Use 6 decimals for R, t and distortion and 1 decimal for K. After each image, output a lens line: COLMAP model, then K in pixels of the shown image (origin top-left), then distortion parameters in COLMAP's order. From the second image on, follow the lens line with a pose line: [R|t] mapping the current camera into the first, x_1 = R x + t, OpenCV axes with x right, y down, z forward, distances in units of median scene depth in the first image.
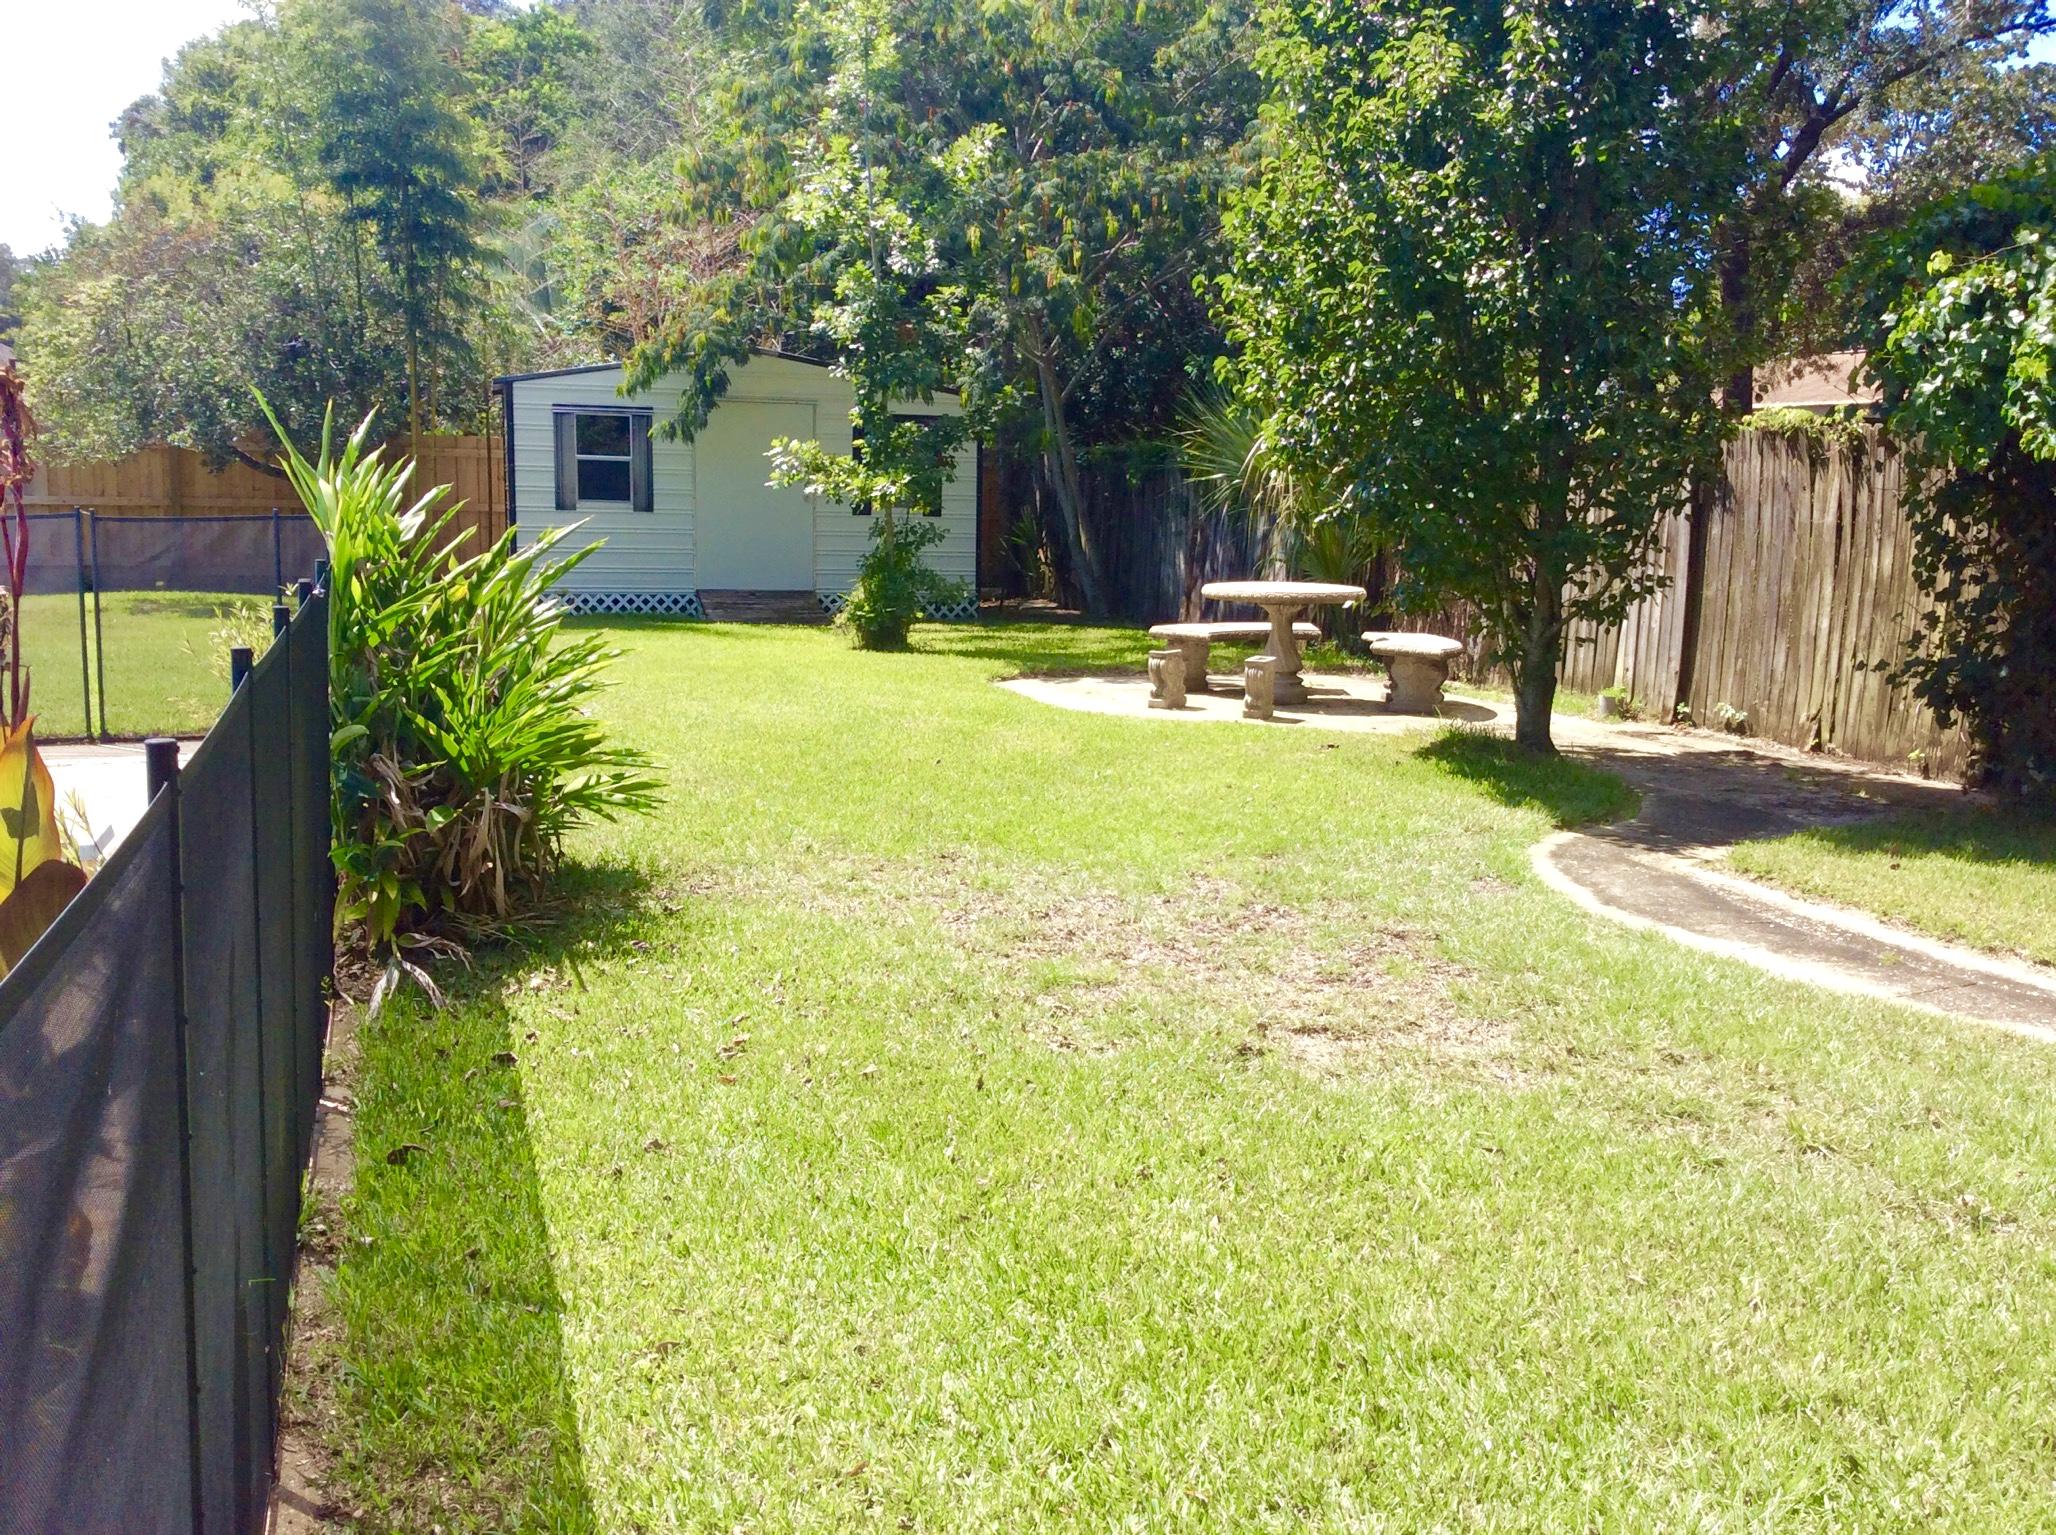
lens RADIAL K [[1897.7, 0, 1028.0], [0, 1897.7, 767.5], [0, 0, 1]] dist [0.150632, -0.330383]
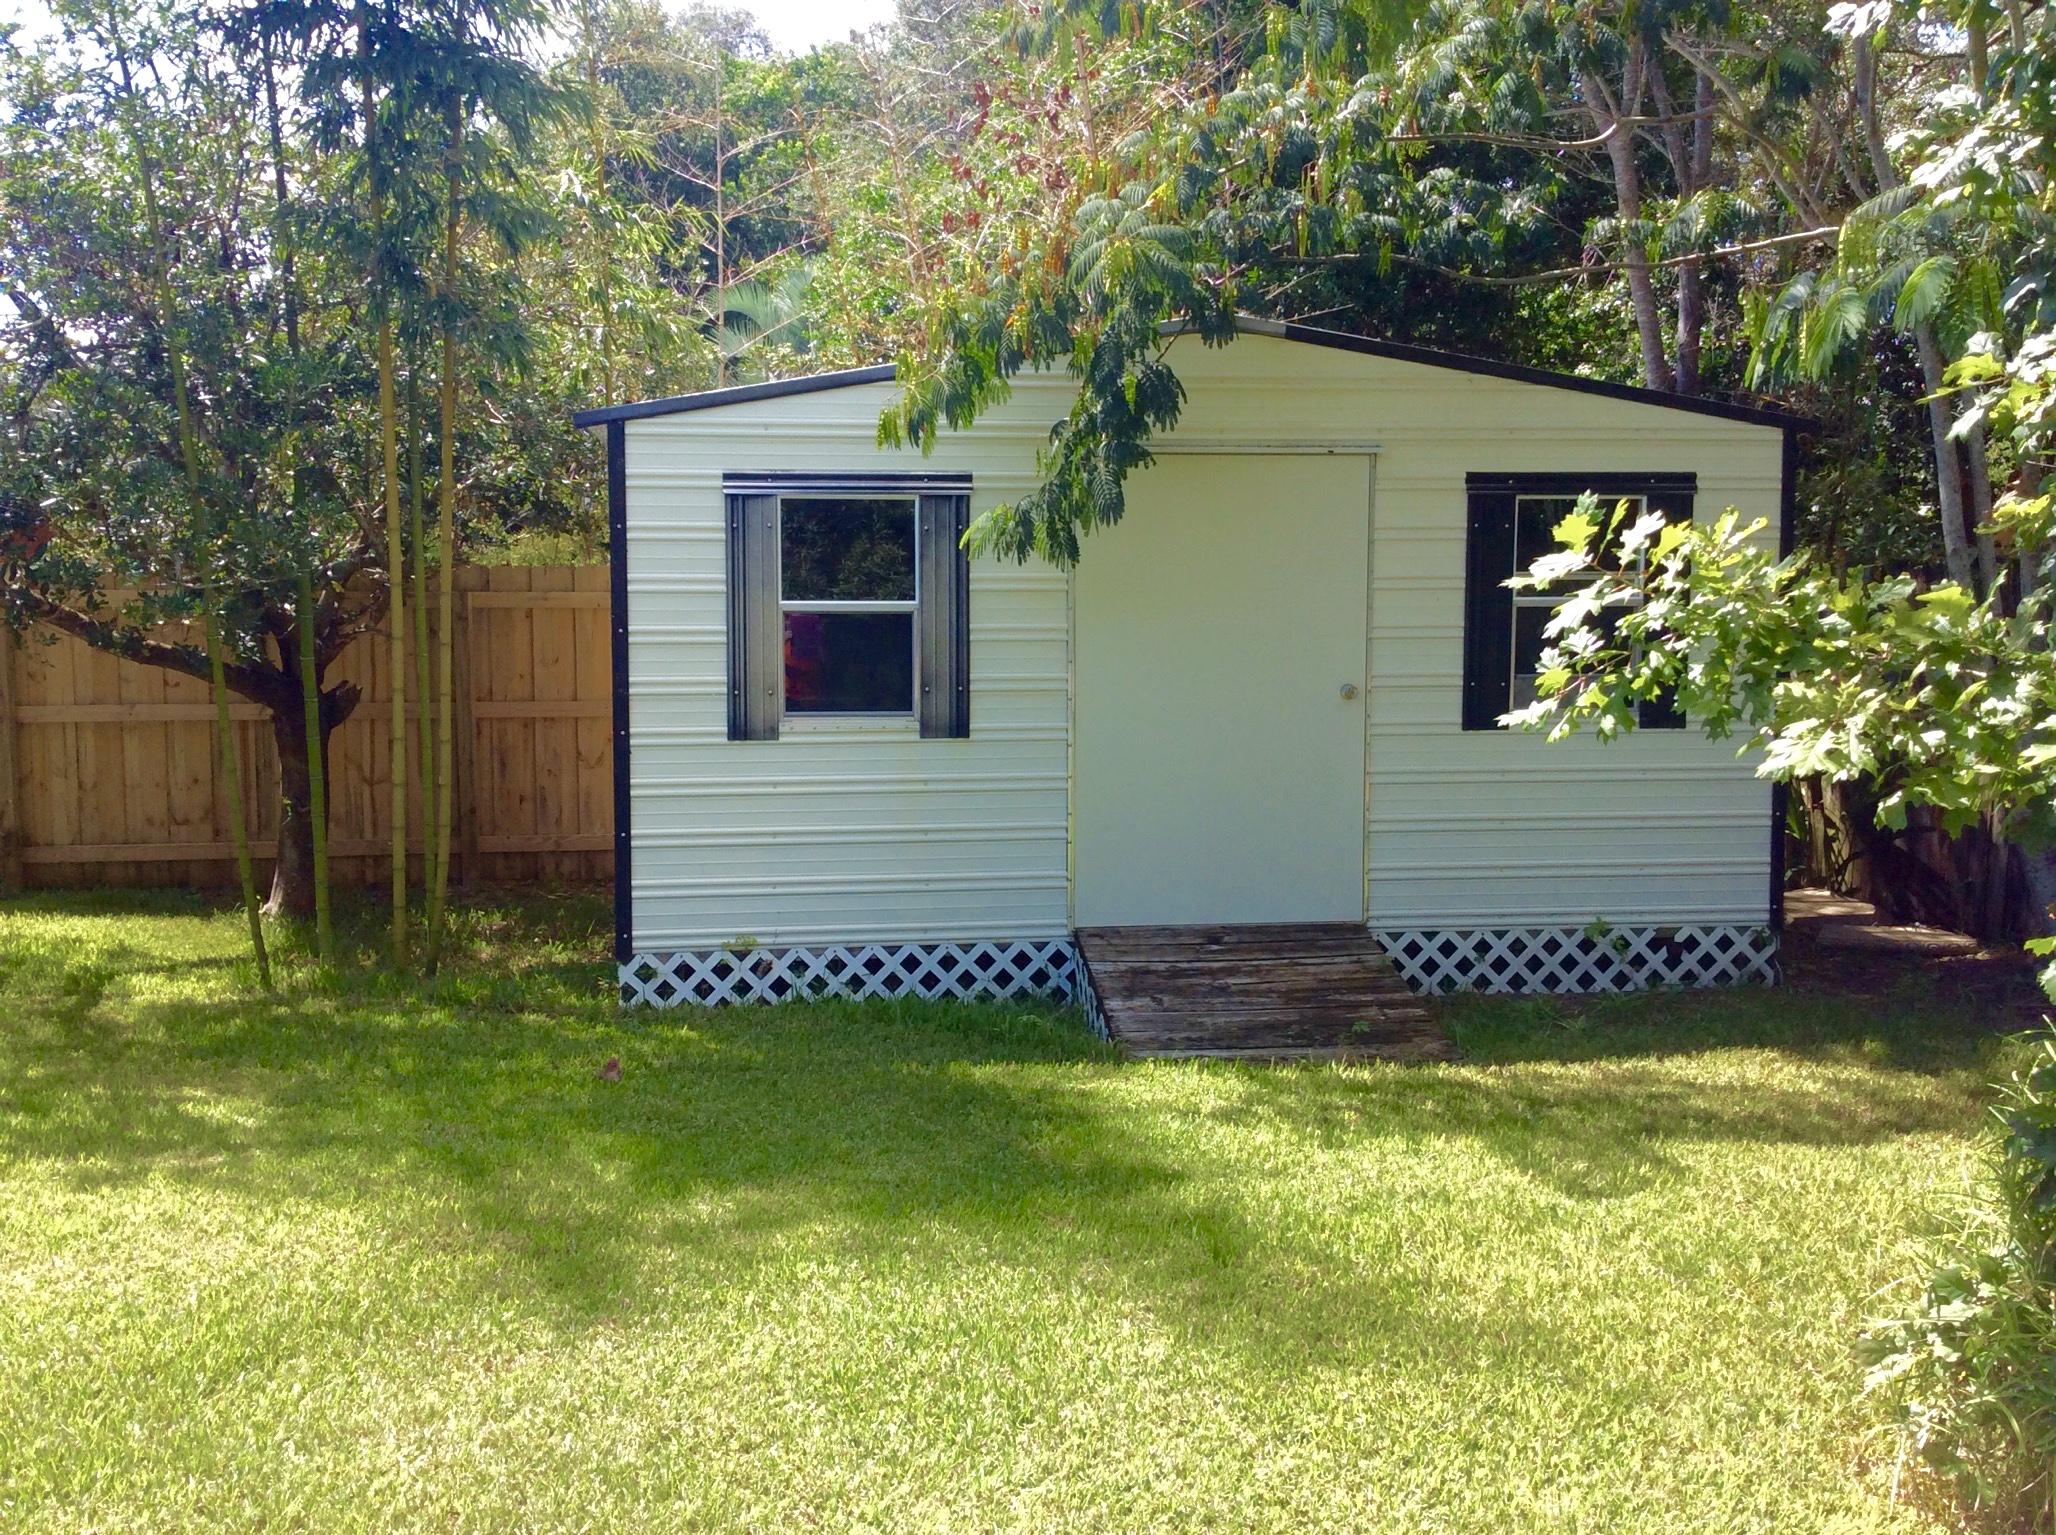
lens RADIAL K [[1897.7, 0, 1028.0], [0, 1897.7, 767.5], [0, 0, 1]] dist [0.150632, -0.330383]
pose [[0.989827, -0.007375, -0.142083, -0.131224], [-0.002243, 0.997723, -0.067412, -0.103468], [0.142257, 0.067045, 0.987557, 0.628628]]
